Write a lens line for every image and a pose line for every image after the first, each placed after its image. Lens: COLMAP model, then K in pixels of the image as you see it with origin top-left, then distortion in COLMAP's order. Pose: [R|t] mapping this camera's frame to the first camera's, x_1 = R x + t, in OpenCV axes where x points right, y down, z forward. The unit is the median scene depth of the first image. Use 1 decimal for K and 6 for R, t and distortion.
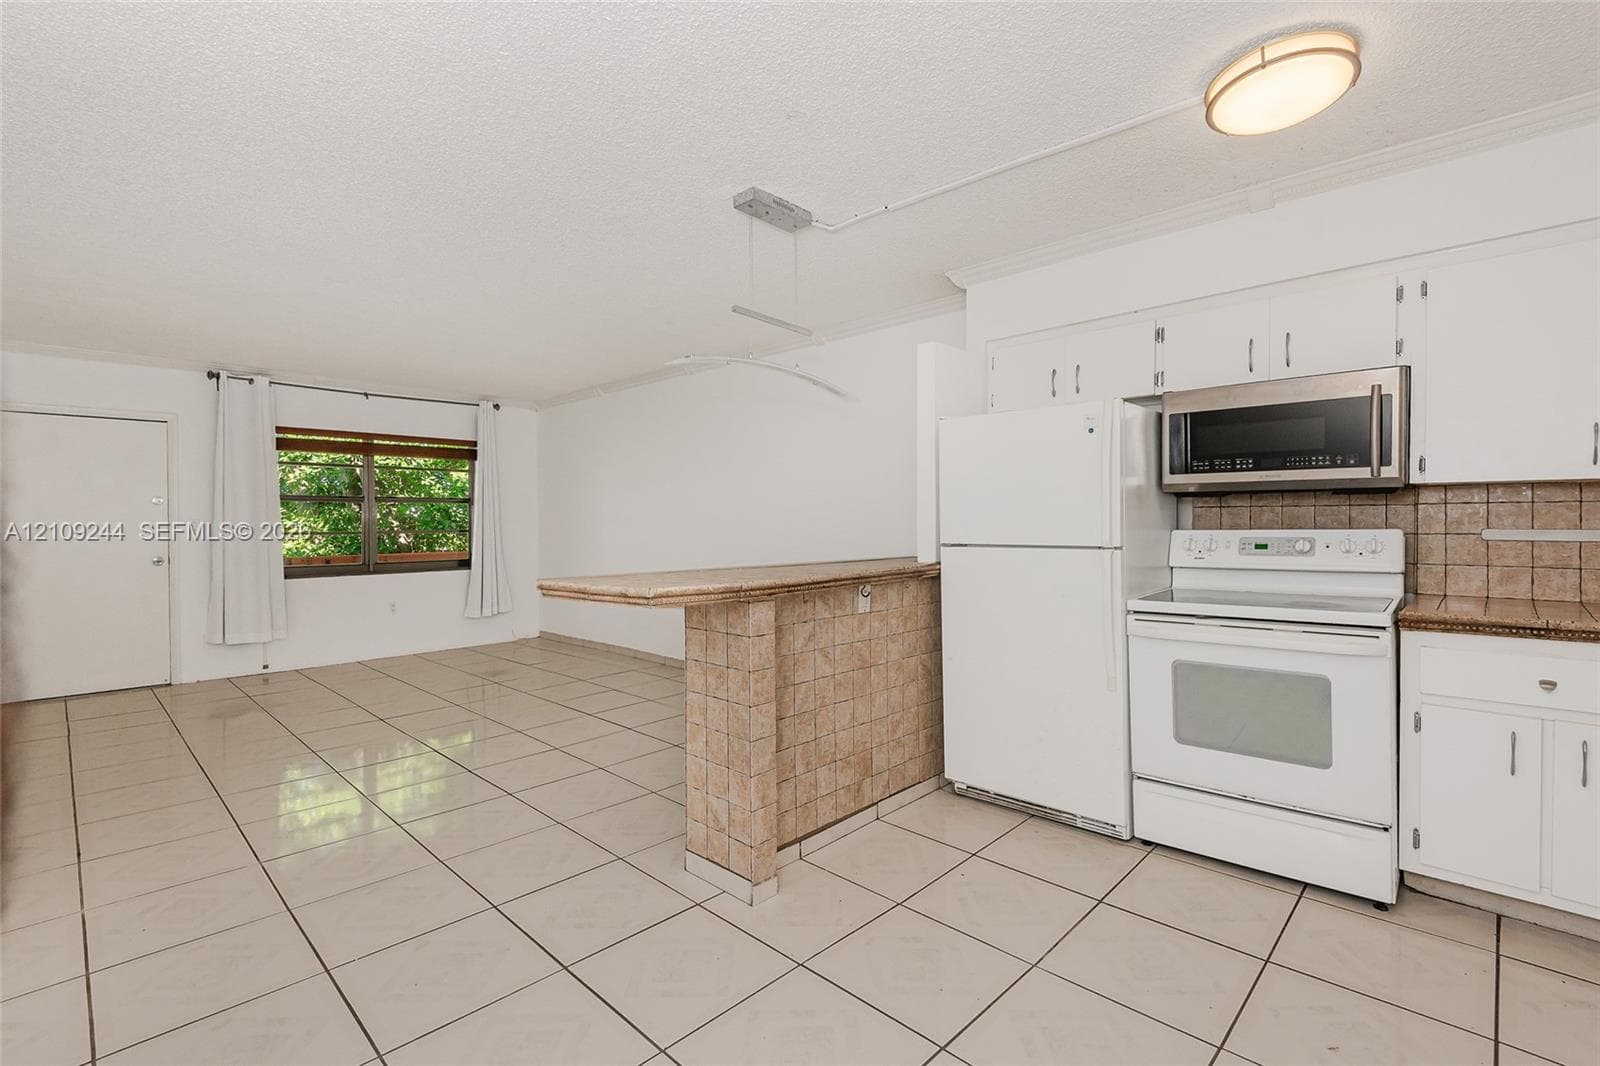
lens RADIAL K [[728.8, 0, 812.7], [0, 728.8, 541.5], [0, 0, 1]] dist [0.023103, -0.008060]
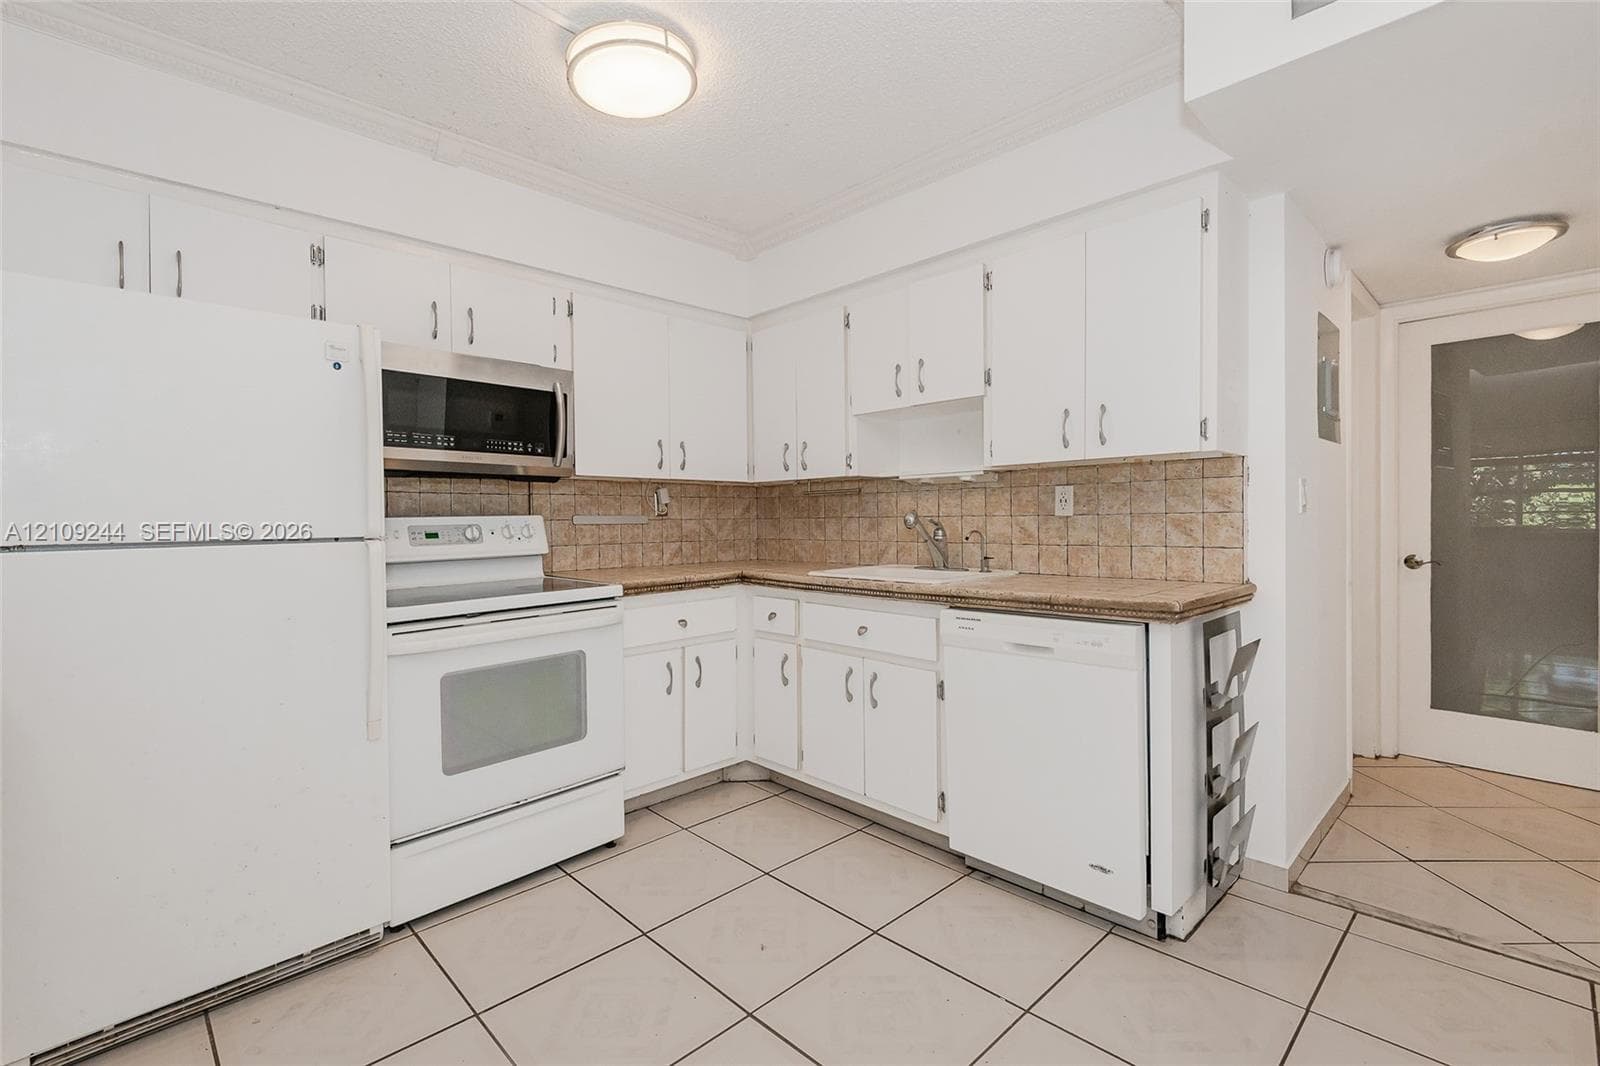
lens RADIAL K [[728.8, 0, 787.6], [0, 728.8, 536.3], [0, 0, 1]] dist [0.023103, -0.008060]
pose [[0.046807, -0.016760, 0.998763, -0.296221], [0.055378, 0.998365, 0.014158, 0.020495], [-0.997368, 0.054647, 0.047659, 0.578273]]
